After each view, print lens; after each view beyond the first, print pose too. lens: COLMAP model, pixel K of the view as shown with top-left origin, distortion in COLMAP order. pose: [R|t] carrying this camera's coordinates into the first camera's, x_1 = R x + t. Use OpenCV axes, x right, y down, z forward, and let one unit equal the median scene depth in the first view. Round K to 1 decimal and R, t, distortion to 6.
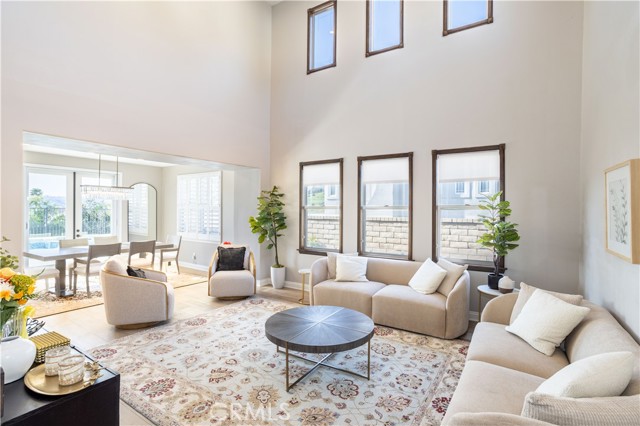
lens RADIAL K [[303.6, 0, 321.5], [0, 303.6, 211.8], [0, 0, 1]] dist [-0.036498, 0.008284]
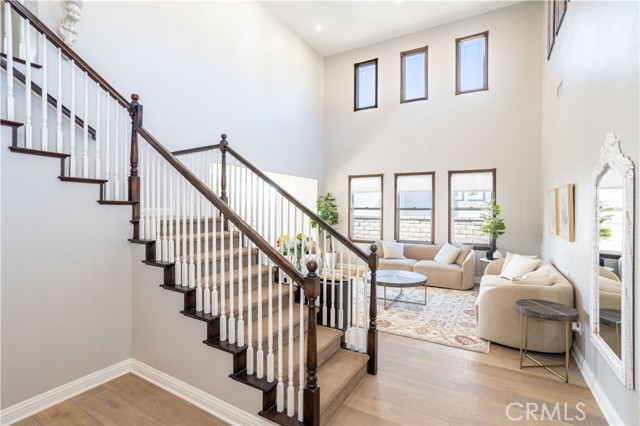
lens RADIAL K [[303.6, 0, 324.9], [0, 303.6, 210.8], [0, 0, 1]] dist [-0.036498, 0.008284]
pose [[0.998605, 0.000290, 0.052802, -0.357152], [-0.000141, 0.999996, -0.002836, -0.000746], [-0.052803, 0.002824, 0.998601, -0.510185]]
